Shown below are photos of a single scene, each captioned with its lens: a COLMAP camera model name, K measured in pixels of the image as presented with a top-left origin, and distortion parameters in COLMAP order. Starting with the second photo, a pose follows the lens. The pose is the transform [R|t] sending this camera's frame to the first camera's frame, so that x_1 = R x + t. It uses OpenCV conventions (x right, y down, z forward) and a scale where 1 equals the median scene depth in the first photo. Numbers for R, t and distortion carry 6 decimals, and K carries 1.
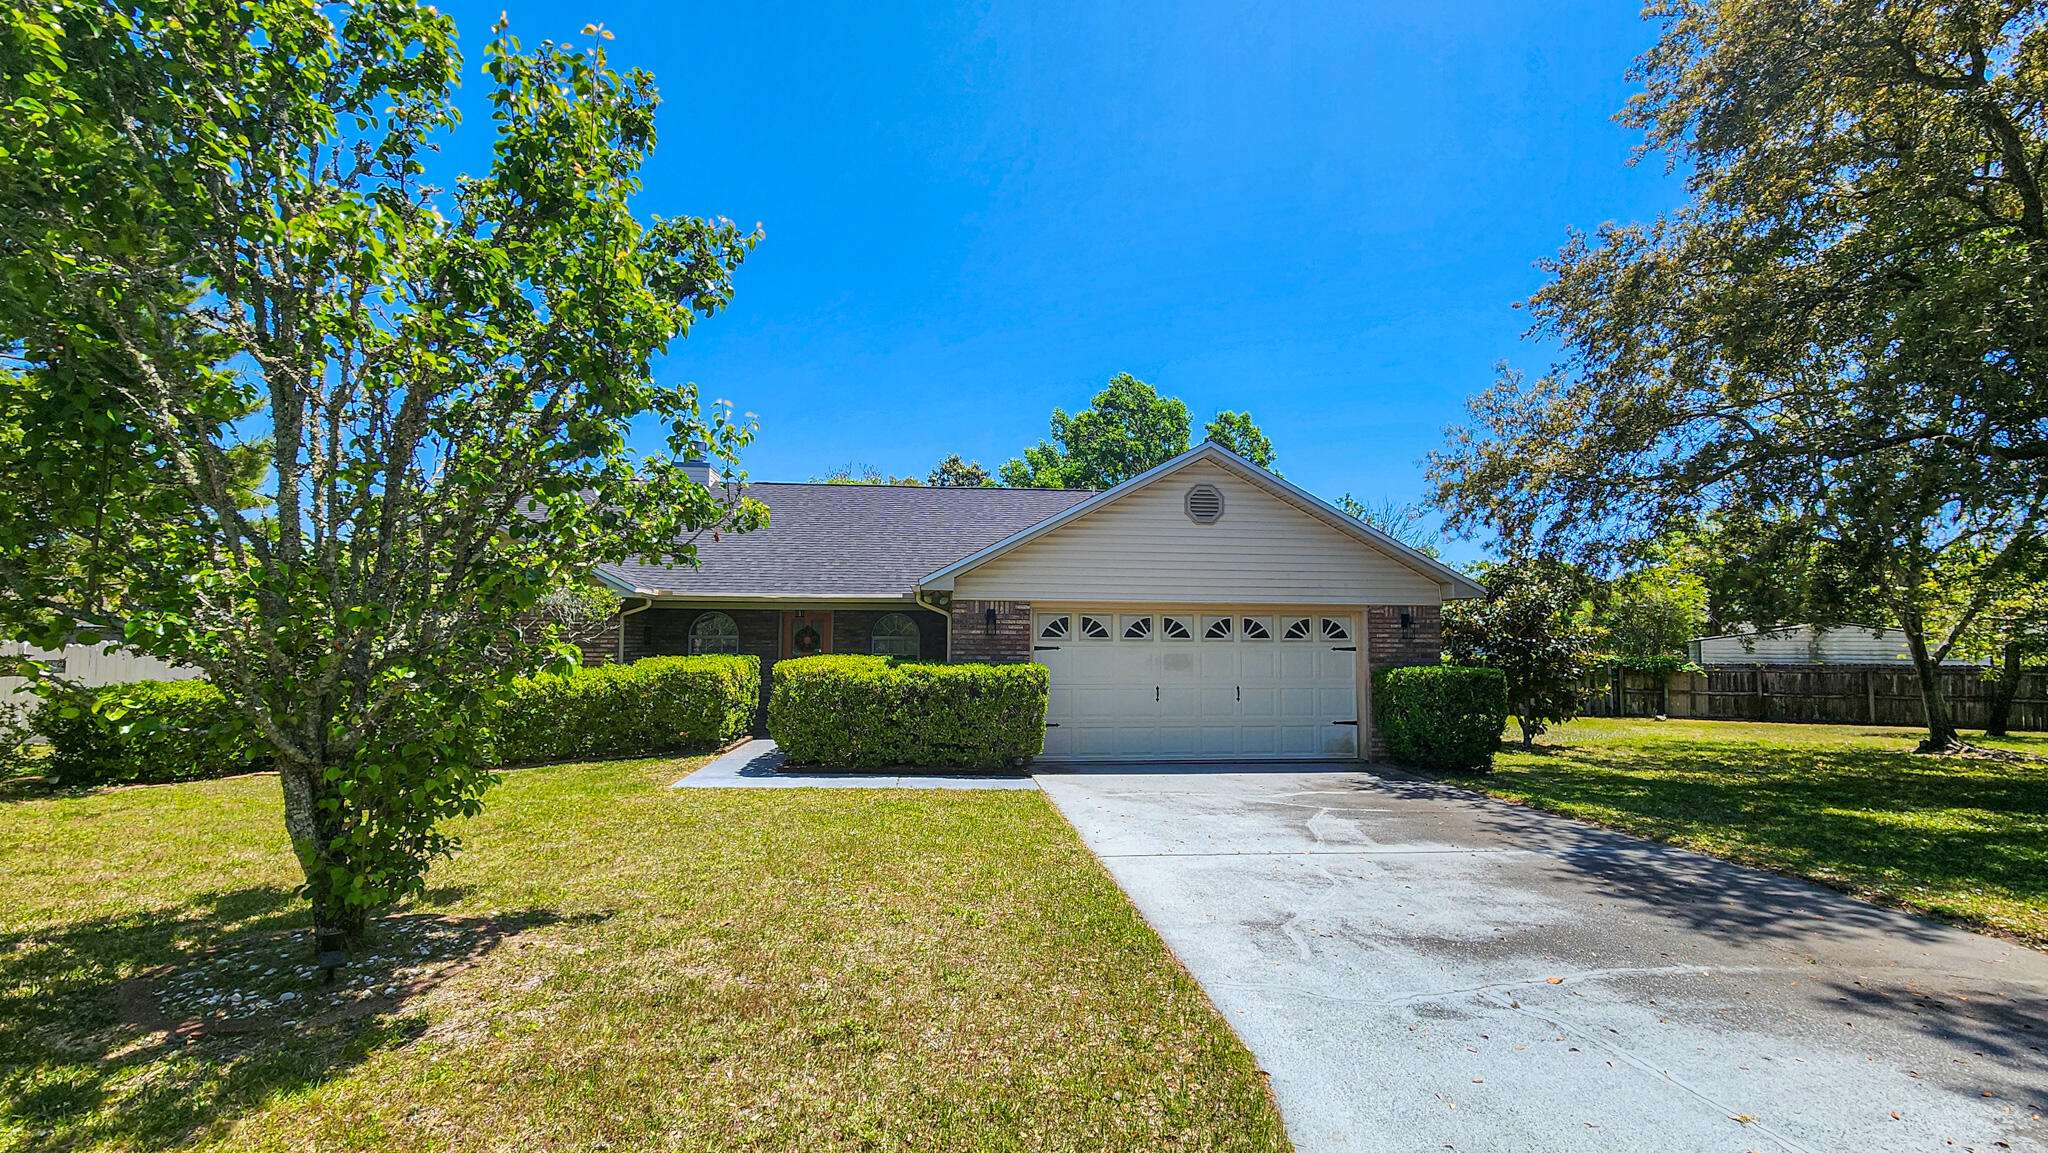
lens RADIAL K [[868.8, 0, 1020.4], [0, 868.8, 590.8], [0, 0, 1]] dist [-0.003090, 0.001779]
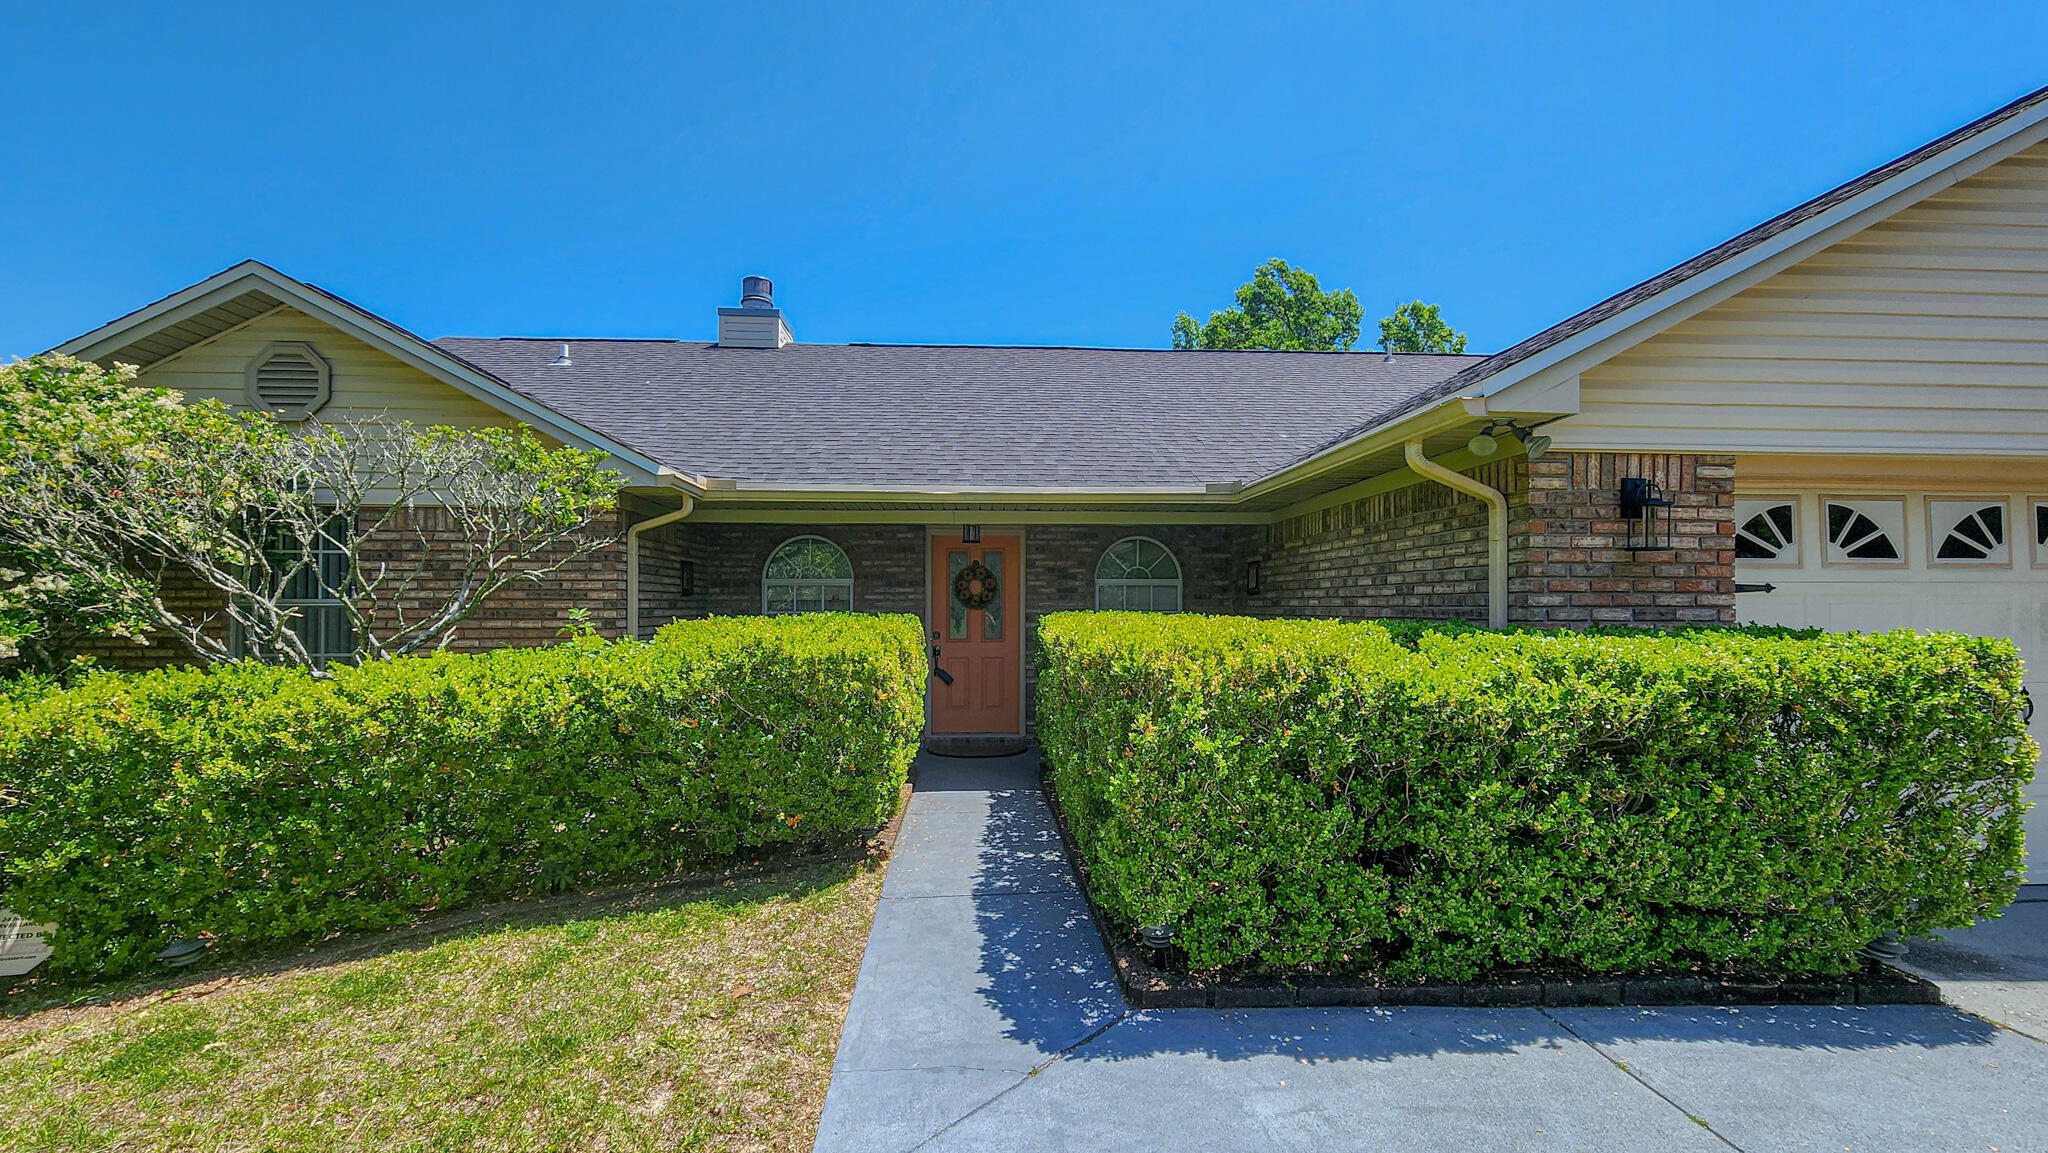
lens RADIAL K [[868.8, 0, 1019.7], [0, 868.8, 584.5], [0, 0, 1]] dist [-0.003090, 0.001779]
pose [[0.999149, -0.007510, -0.040567, -0.262097], [0.008950, 0.999332, 0.035433, 0.048243], [0.040274, -0.035766, 0.998548, 0.611457]]
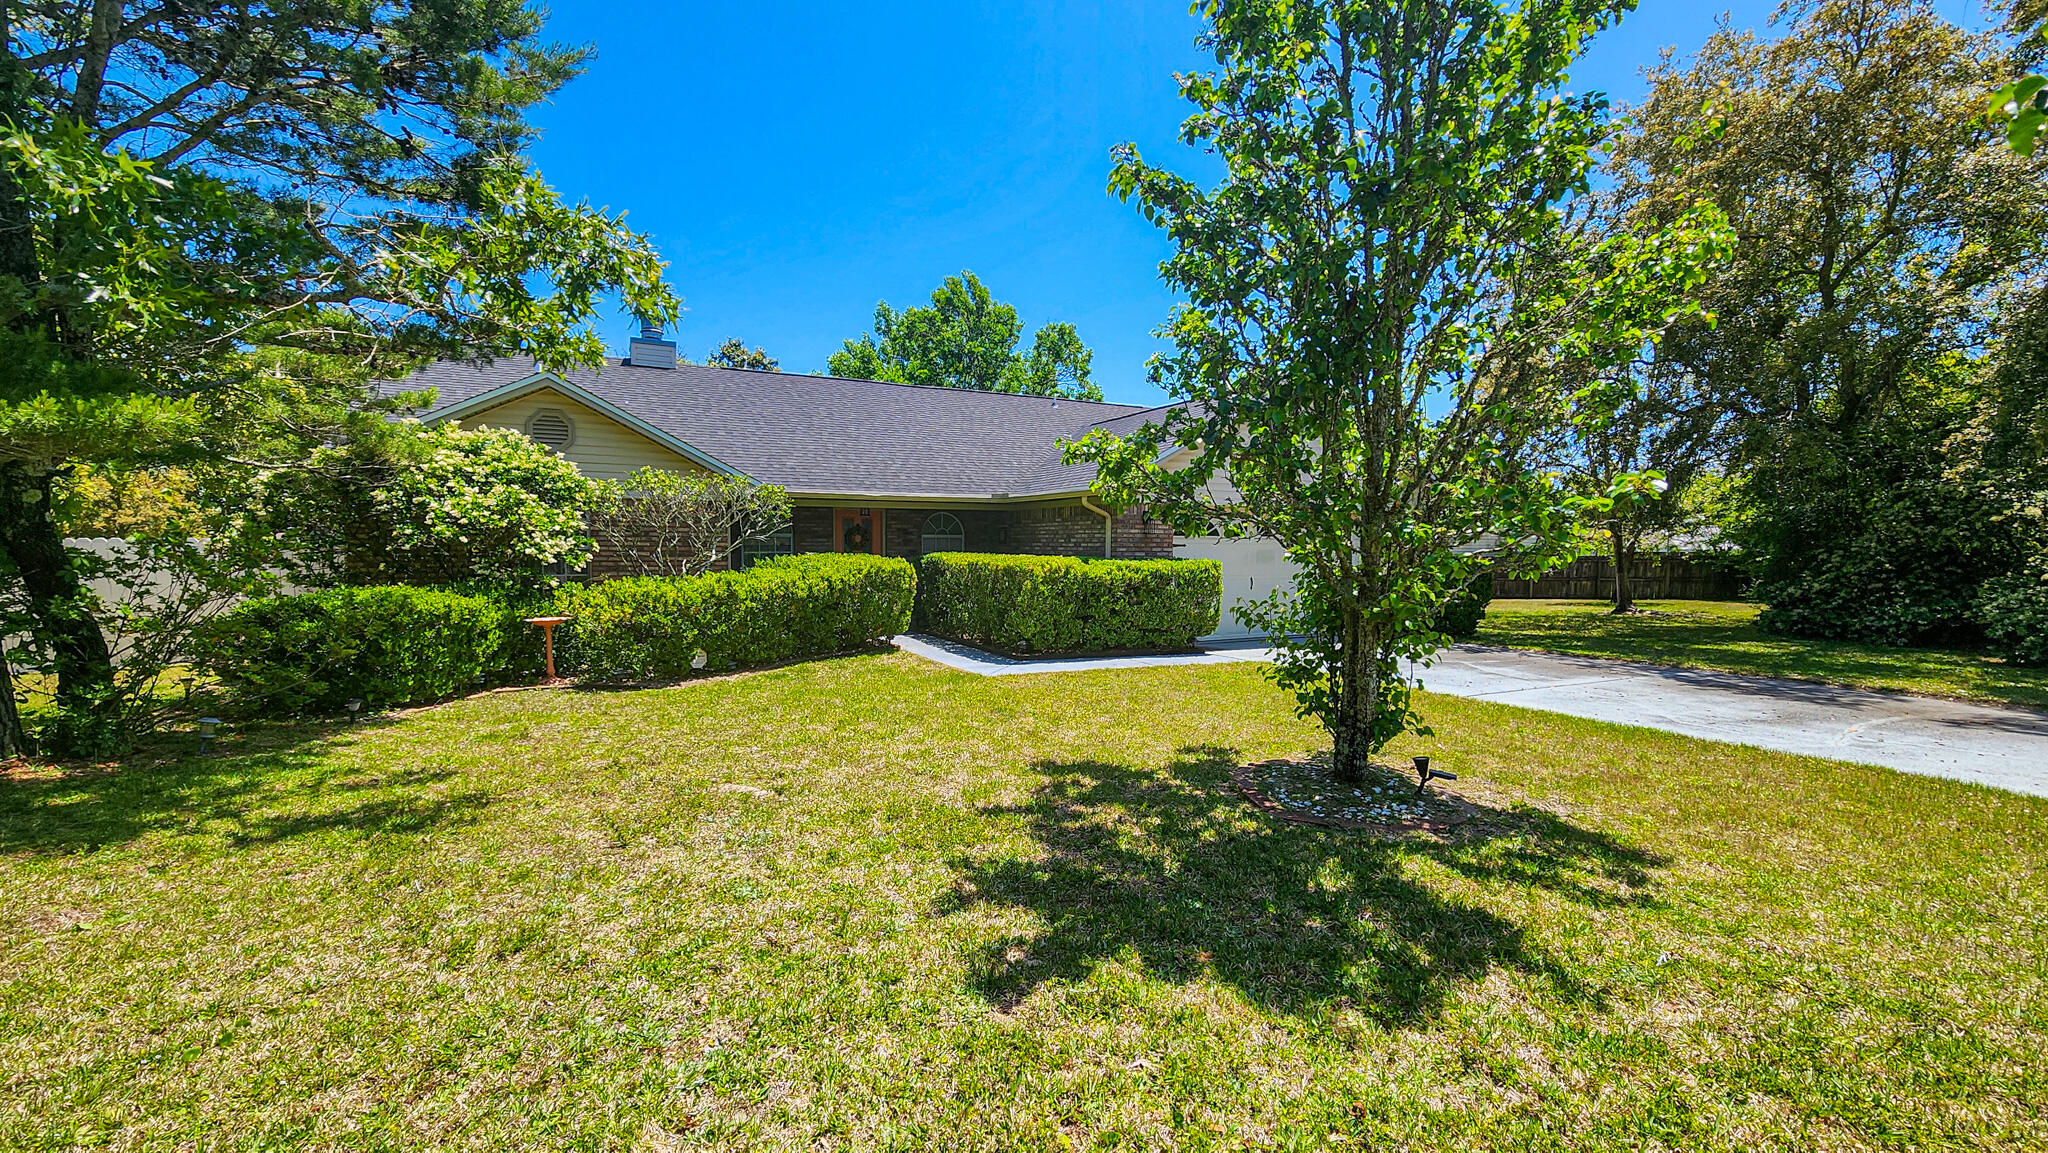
lens RADIAL K [[868.8, 0, 1031.3], [0, 868.8, 595.6], [0, 0, 1]] dist [-0.003090, 0.001779]
pose [[0.930854, -0.025559, 0.364495, -0.568673], [-0.019474, 0.992662, 0.119340, -0.001260], [-0.364871, -0.118187, 0.923526, -0.001910]]
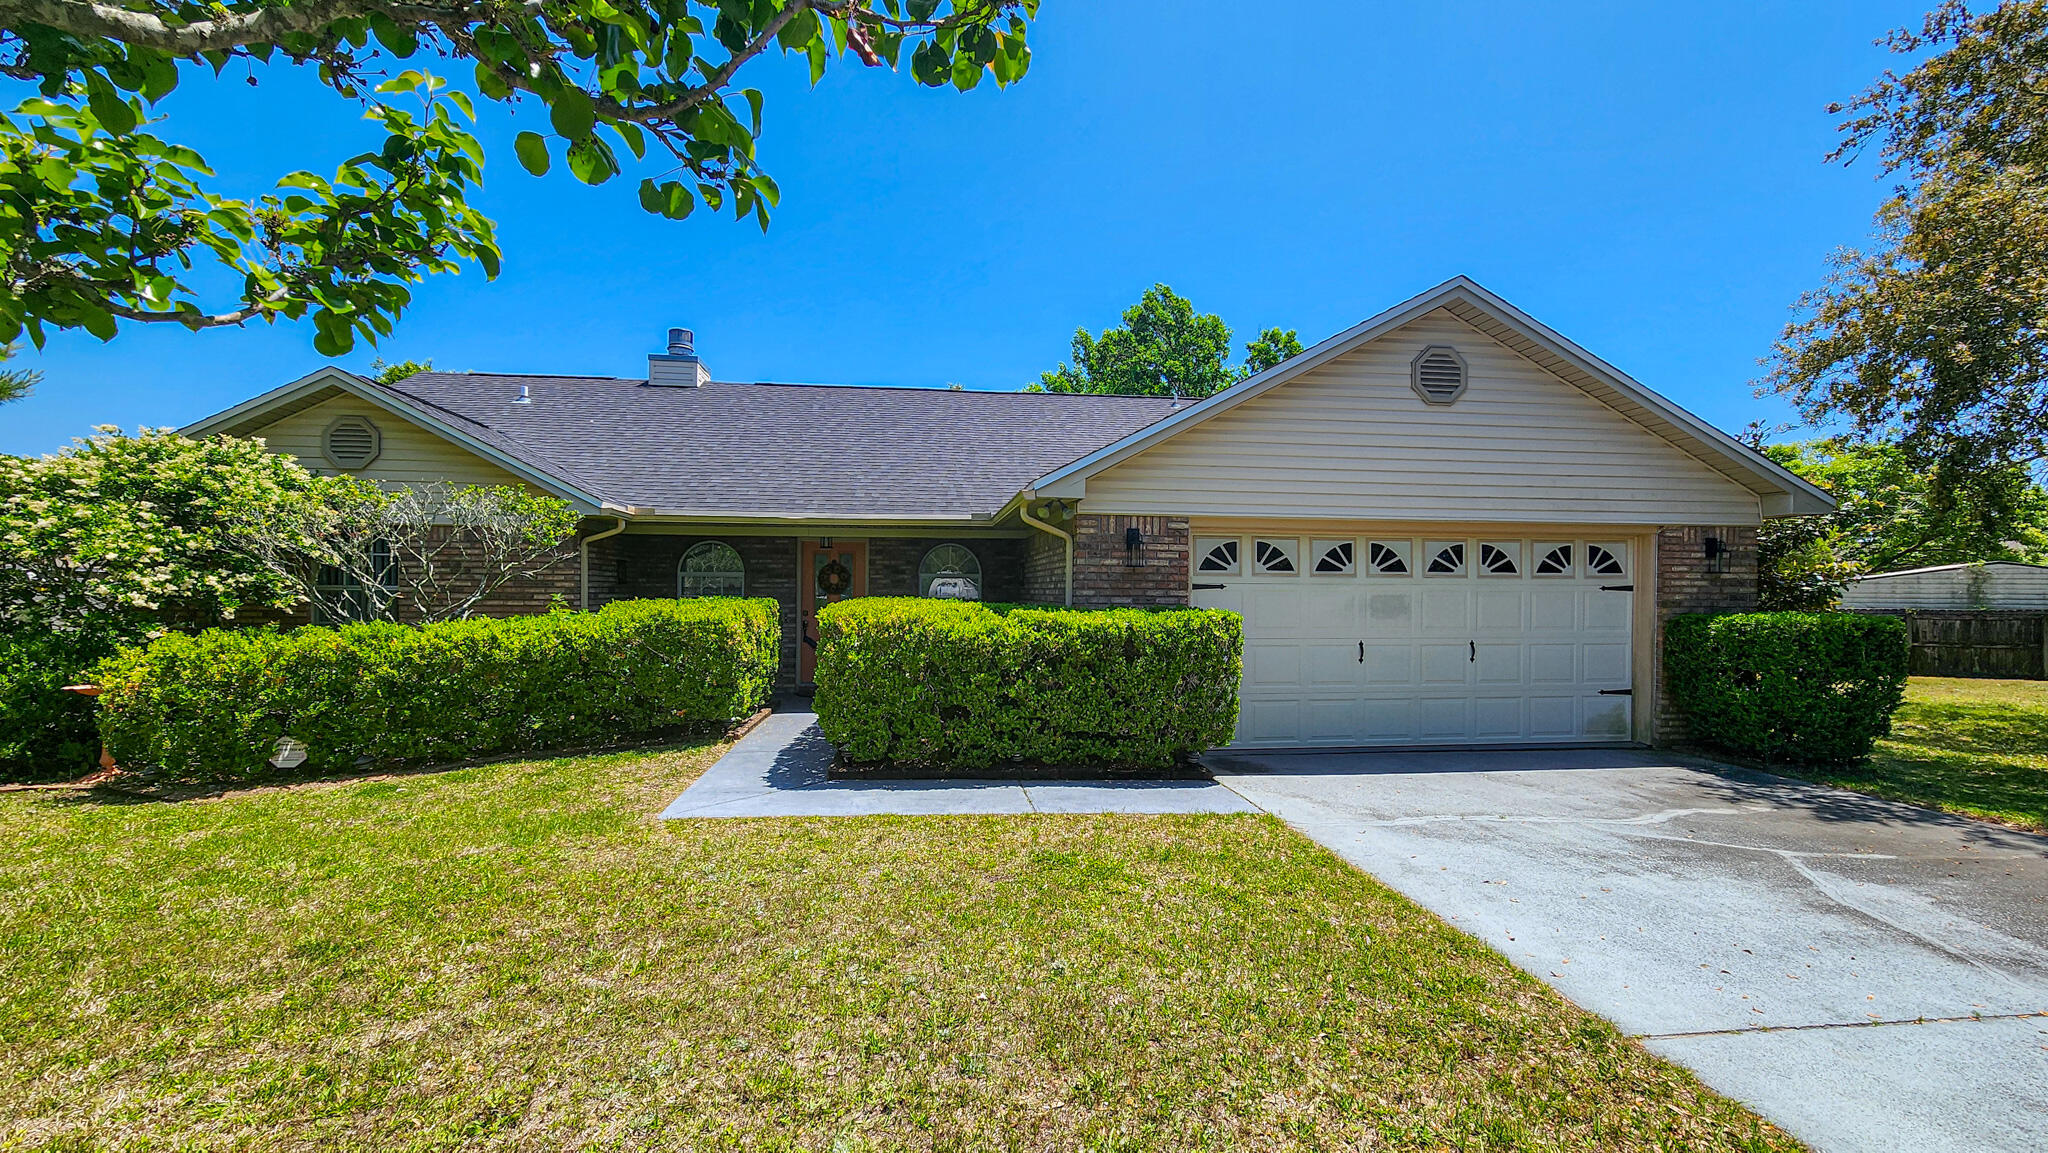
lens RADIAL K [[868.8, 0, 1022.6], [0, 868.8, 578.6], [0, 0, 1]] dist [-0.003090, 0.001779]
pose [[0.999732, 0.000202, 0.023165, -0.130466], [-0.001299, 0.998877, 0.047356, 0.027254], [-0.023129, -0.047373, 0.998609, 0.314931]]
